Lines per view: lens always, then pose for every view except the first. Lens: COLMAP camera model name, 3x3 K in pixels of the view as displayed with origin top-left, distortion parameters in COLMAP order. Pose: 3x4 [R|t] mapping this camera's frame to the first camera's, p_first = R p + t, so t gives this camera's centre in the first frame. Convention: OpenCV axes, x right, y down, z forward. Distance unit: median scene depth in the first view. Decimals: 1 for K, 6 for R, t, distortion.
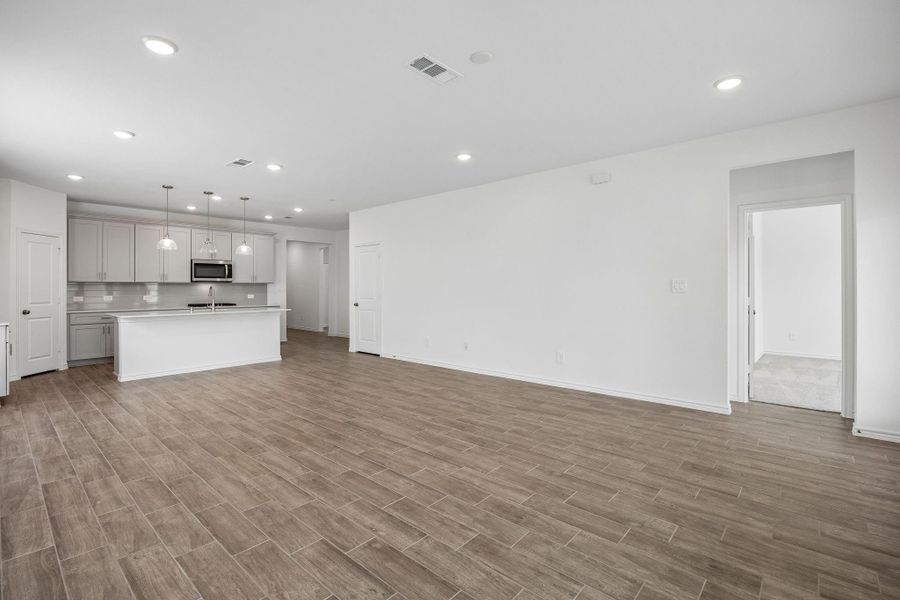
lens RADIAL K [[411.4, 0, 433.2], [0, 411.4, 290.8], [0, 0, 1]] dist [-0.001517, -0.006096]
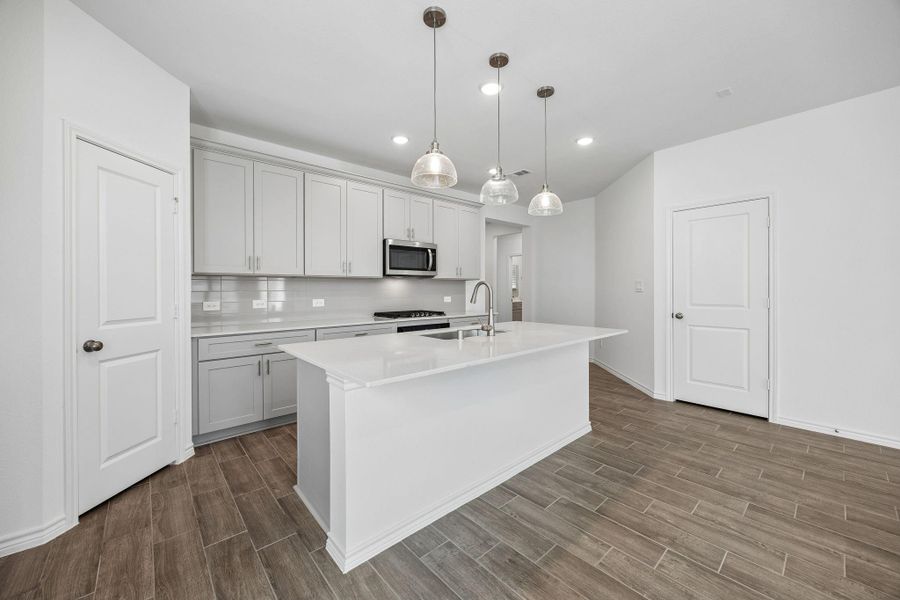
lens RADIAL K [[346.3, 0, 451.4], [0, 346.3, 293.8], [0, 0, 1]] dist [0.000036, -0.000055]
pose [[0.996651, 0.005841, -0.081569, -0.642084], [-0.004844, 0.999911, 0.012425, -0.003170], [0.081635, -0.011988, 0.996590, 0.713119]]
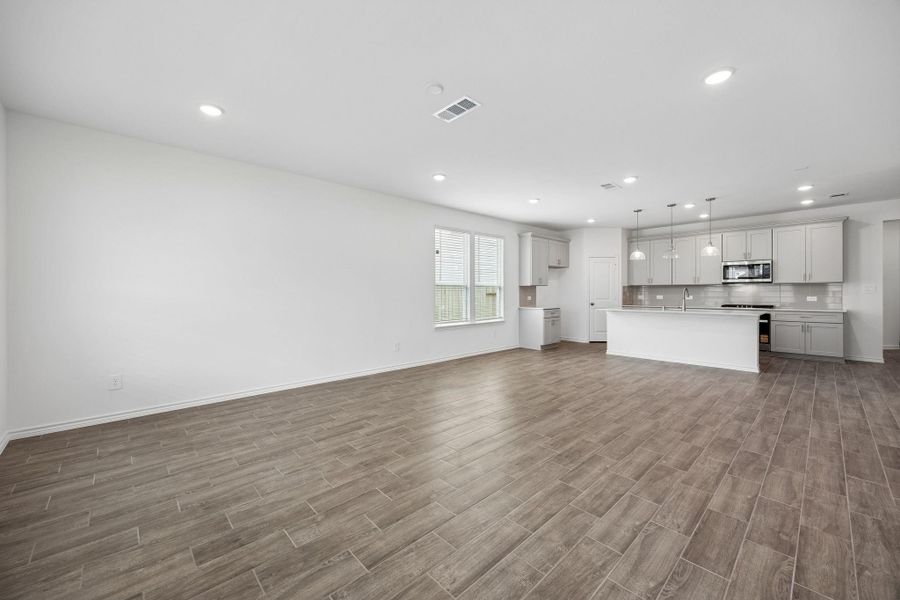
lens RADIAL K [[346.3, 0, 451.4], [0, 346.3, 293.8], [0, 0, 1]] dist [0.000036, -0.000055]
pose [[-0.055992, 0.007686, -0.998402, 0.492912], [-0.000890, 0.999970, 0.007748, -0.001593], [0.998431, 0.001323, -0.055983, 0.507114]]
